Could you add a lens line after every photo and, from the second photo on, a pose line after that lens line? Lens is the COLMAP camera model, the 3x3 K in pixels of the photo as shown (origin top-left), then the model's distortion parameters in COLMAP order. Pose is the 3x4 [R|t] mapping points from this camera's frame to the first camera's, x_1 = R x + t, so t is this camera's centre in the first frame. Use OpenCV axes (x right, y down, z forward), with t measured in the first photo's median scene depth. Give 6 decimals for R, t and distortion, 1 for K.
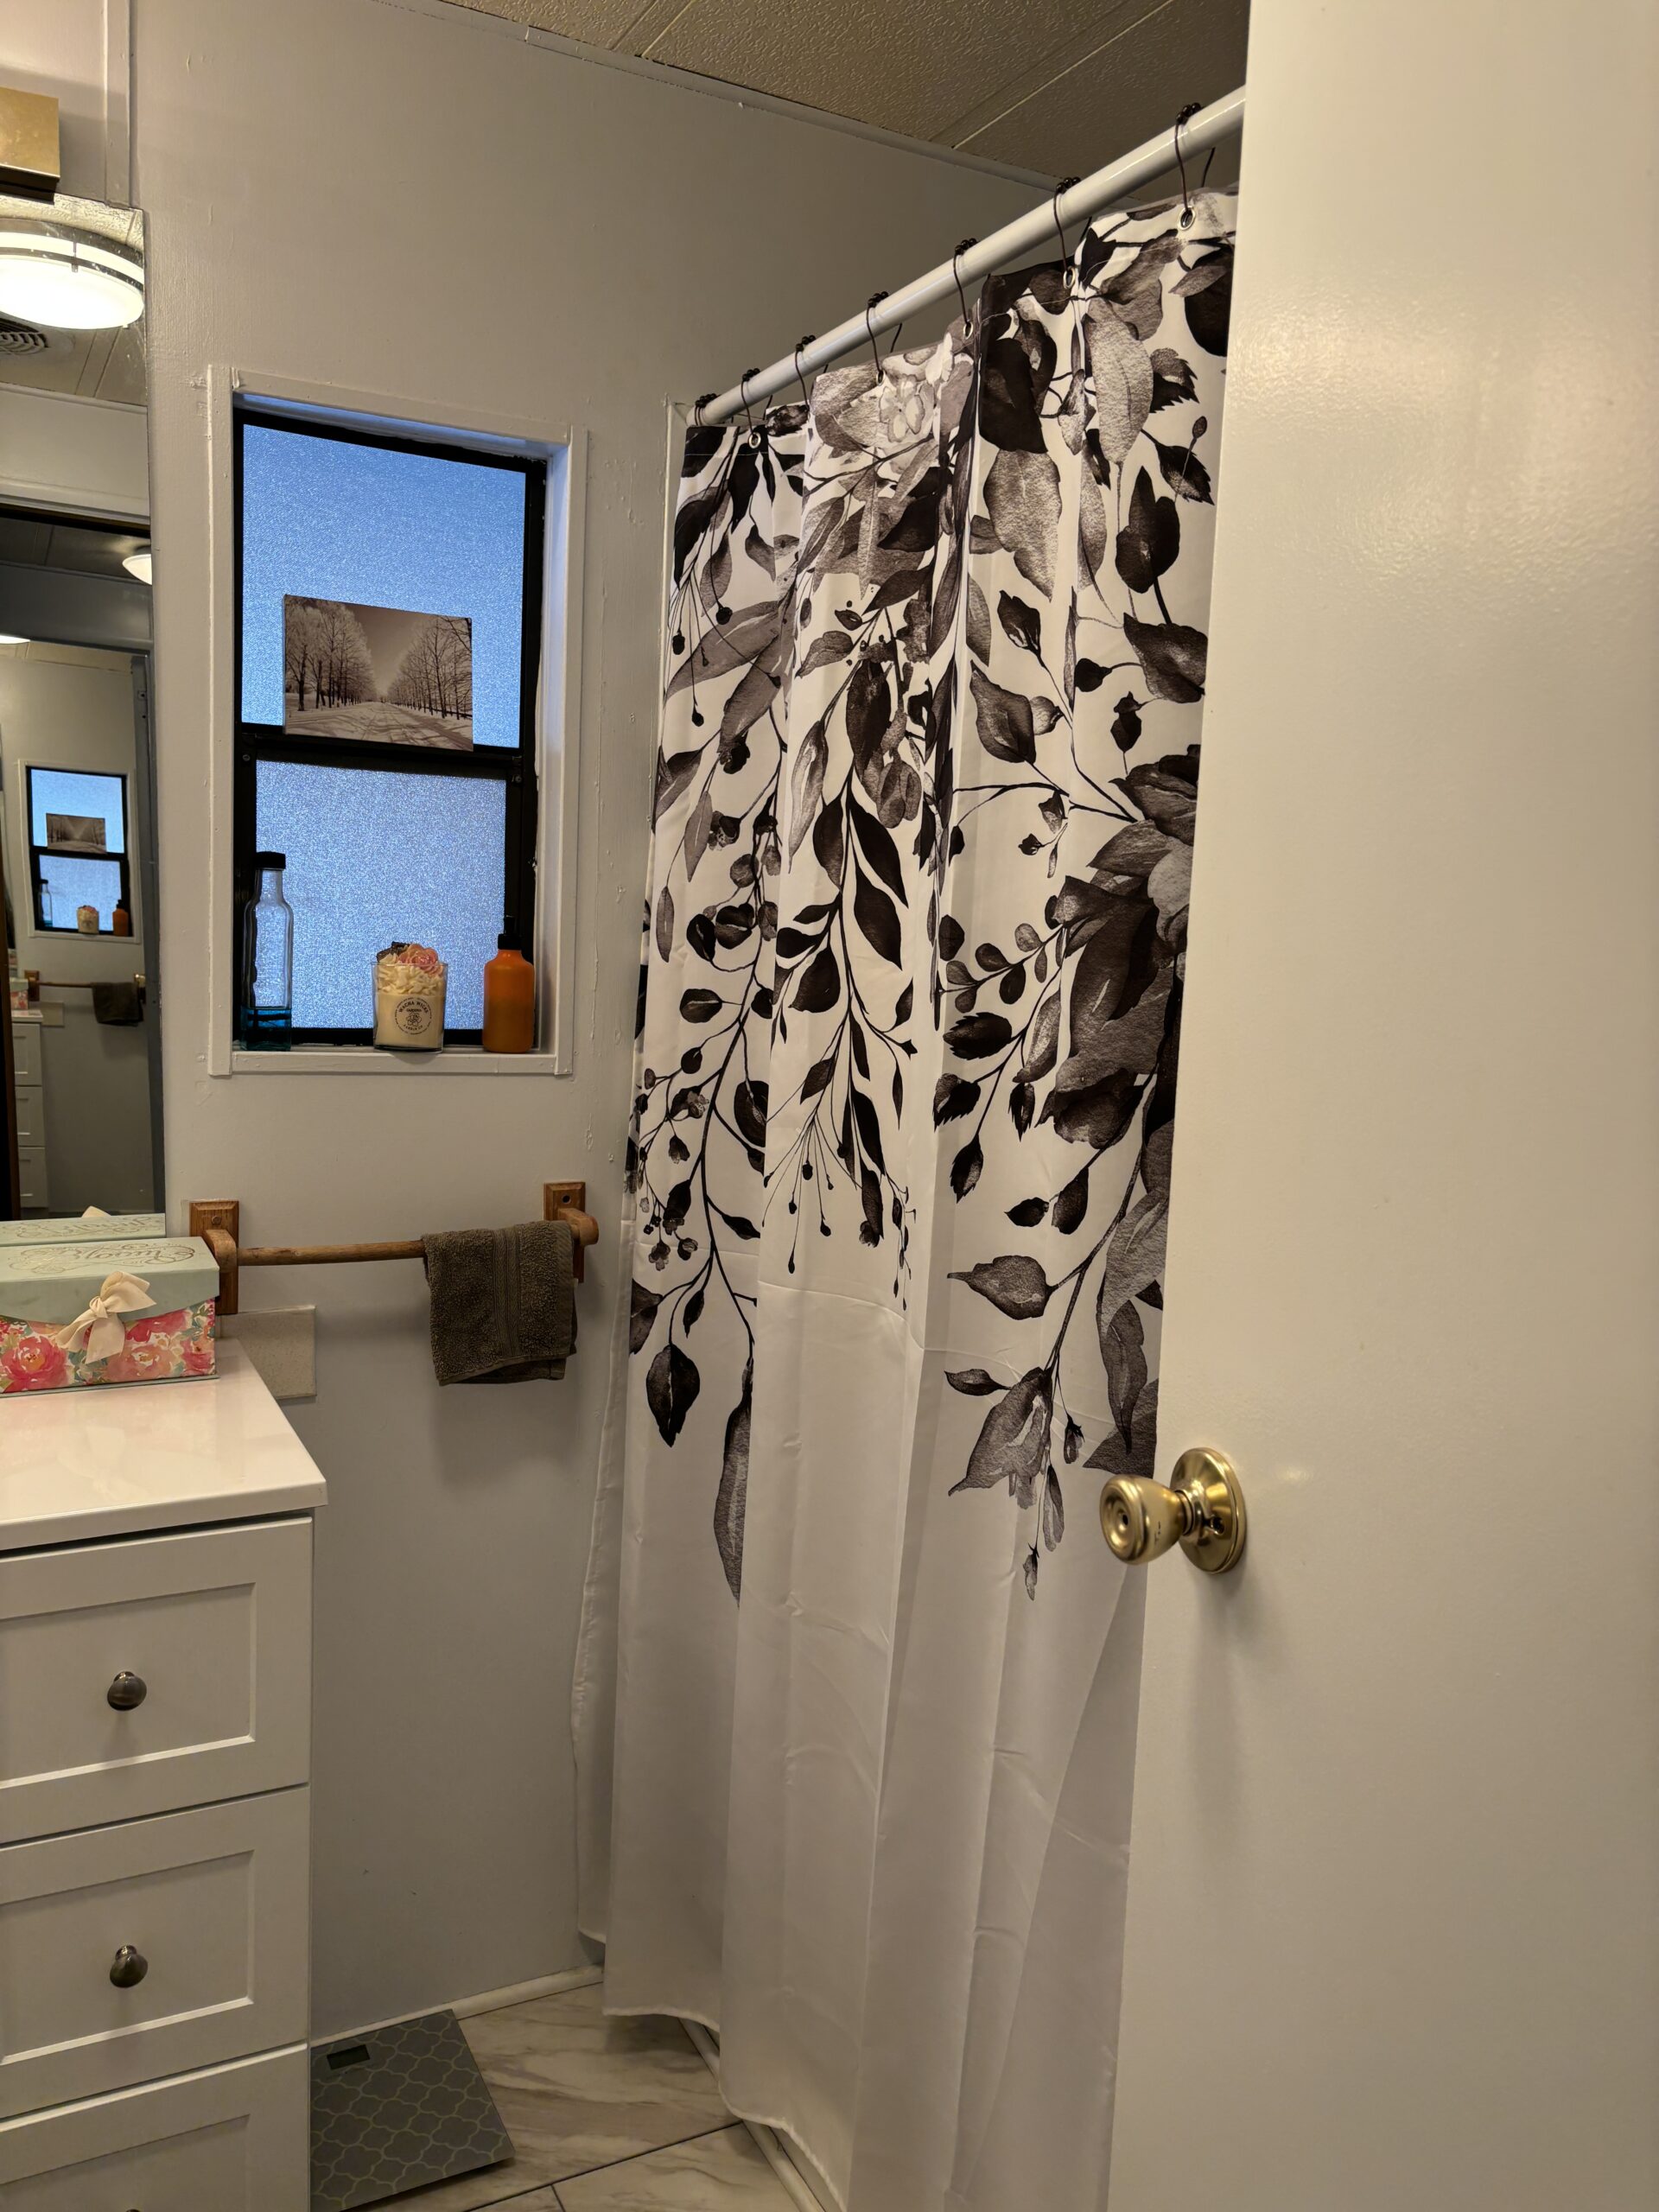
lens RADIAL K [[1676.5, 0, 827.0], [0, 1676.5, 1106.4], [0, 0, 1]] dist [0.053416, -0.056456]
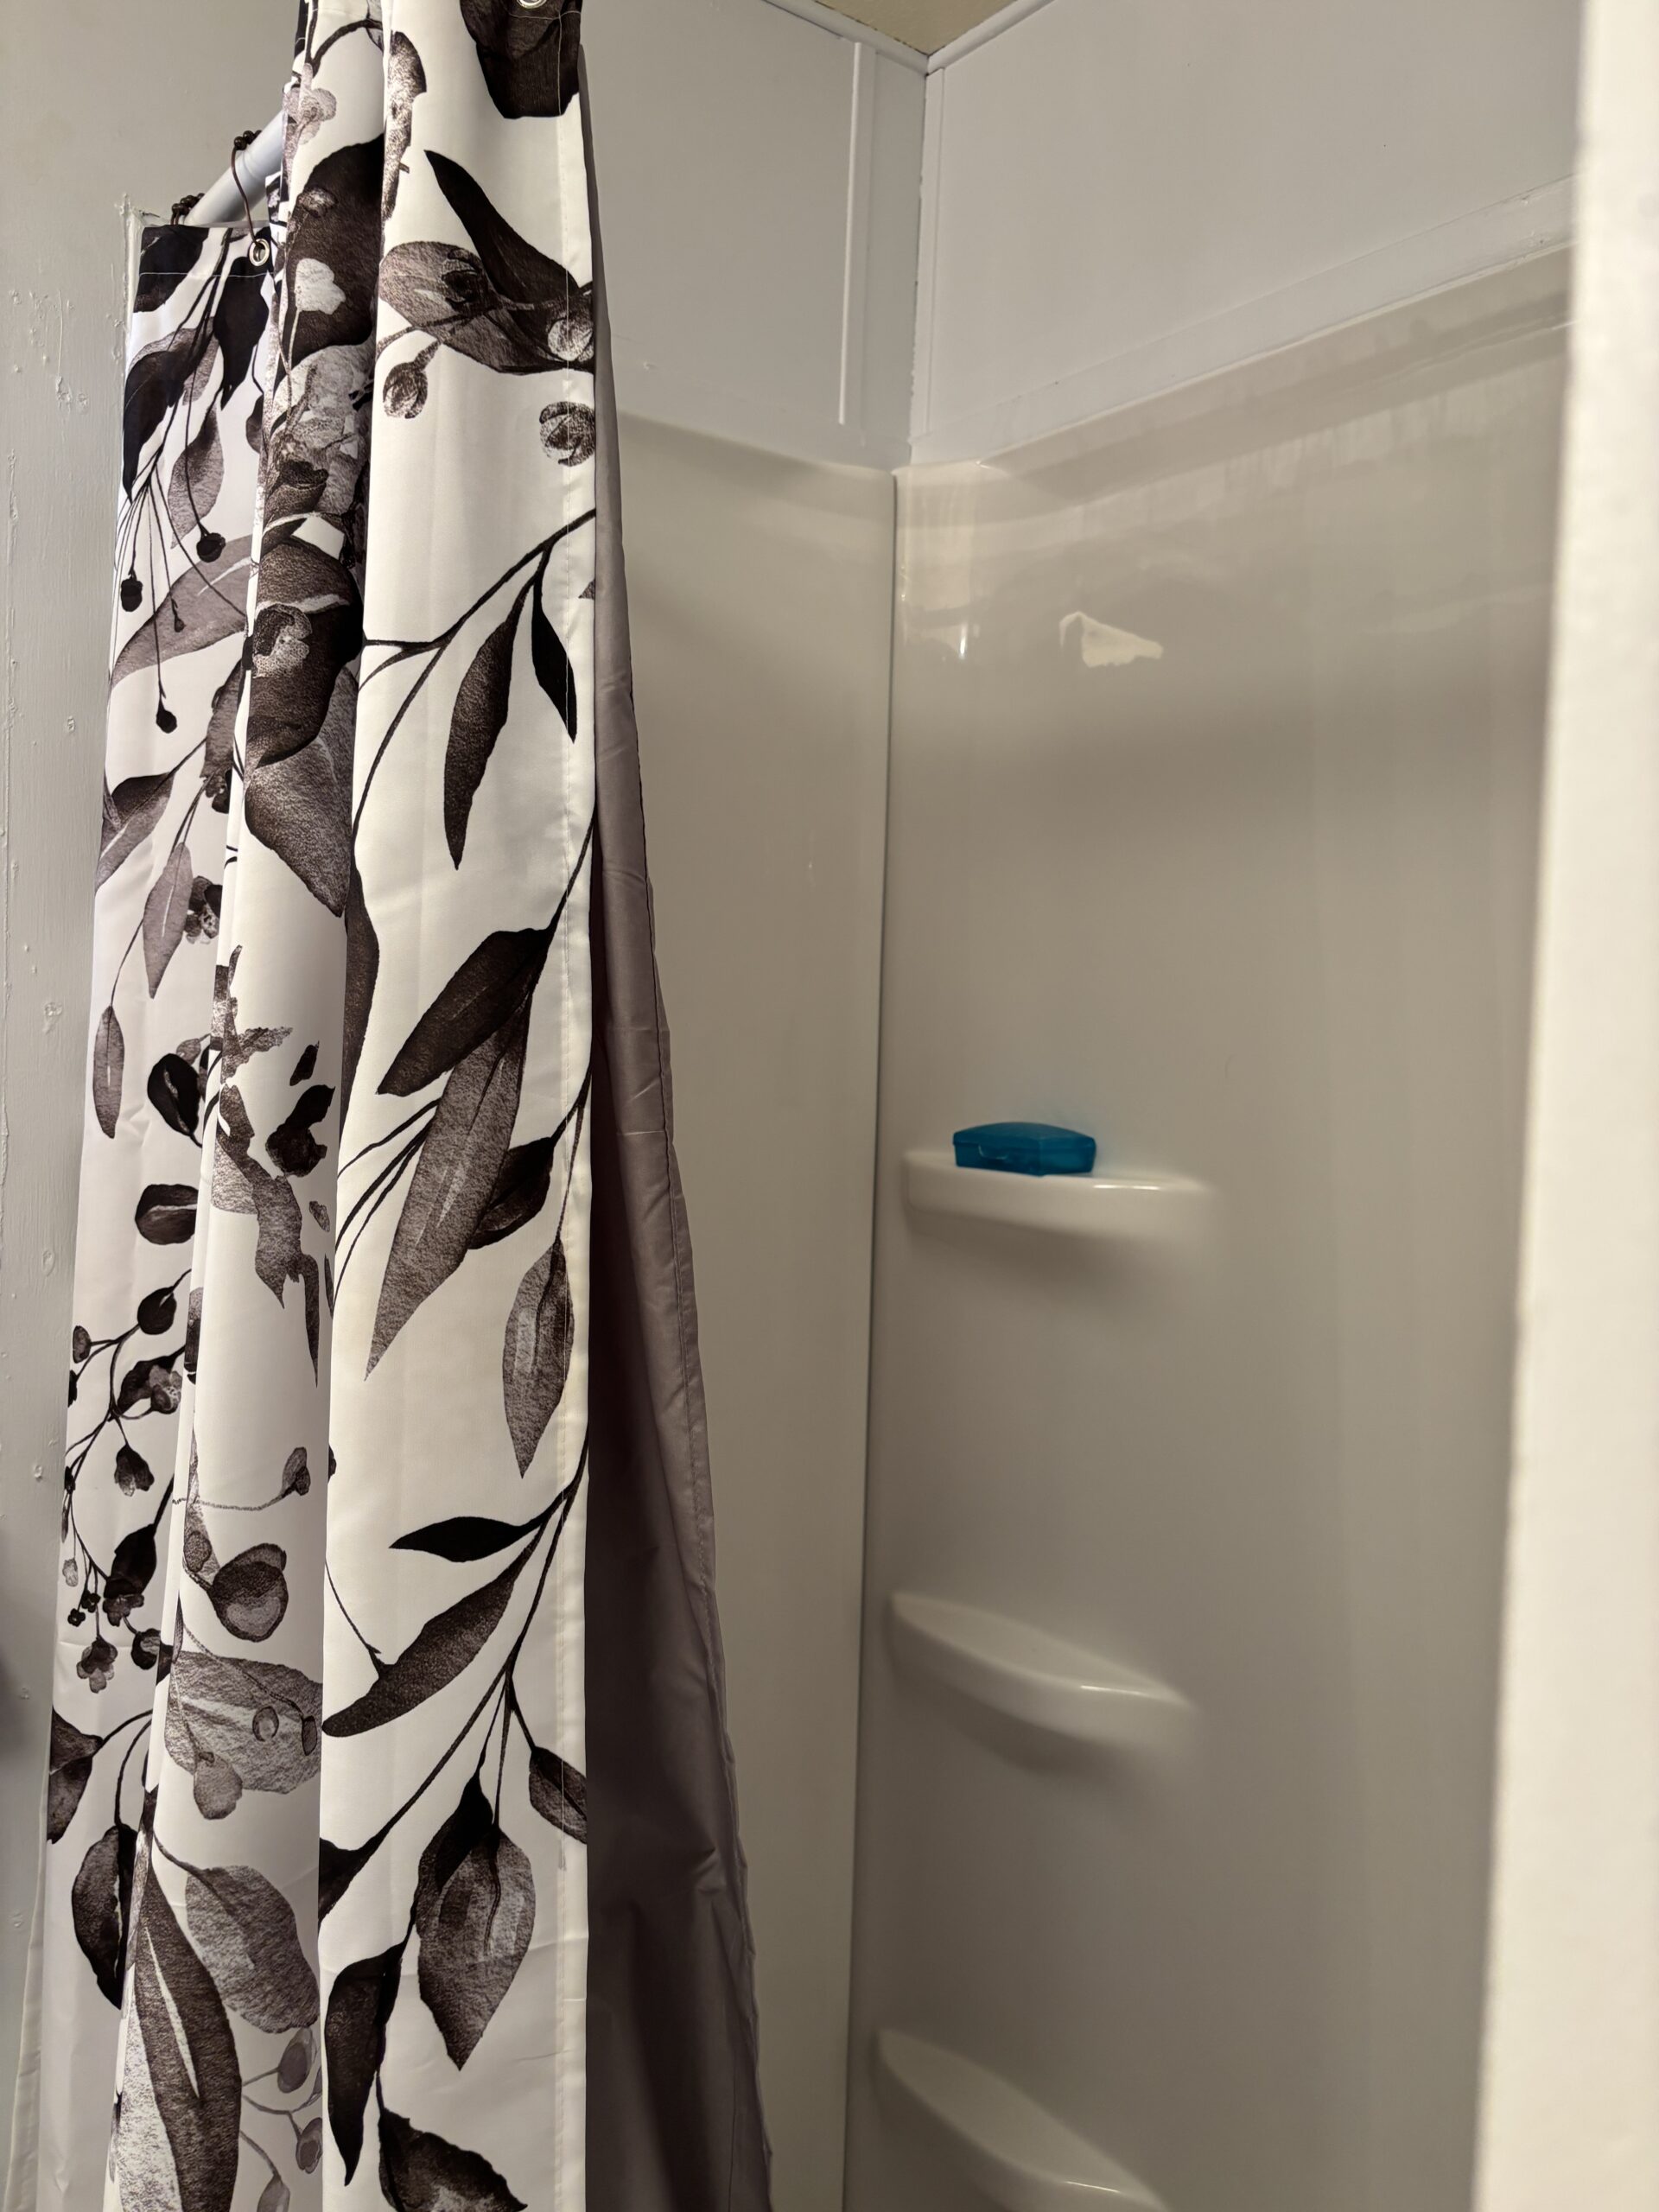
lens RADIAL K [[1676.5, 0, 820.4], [0, 1676.5, 1110.8], [0, 0, 1]] dist [0.053416, -0.056456]
pose [[0.978714, -0.012988, 0.204817, 0.022225], [0.030419, 0.996153, -0.082188, -0.040230], [-0.202962, 0.086669, 0.975344, 0.386171]]
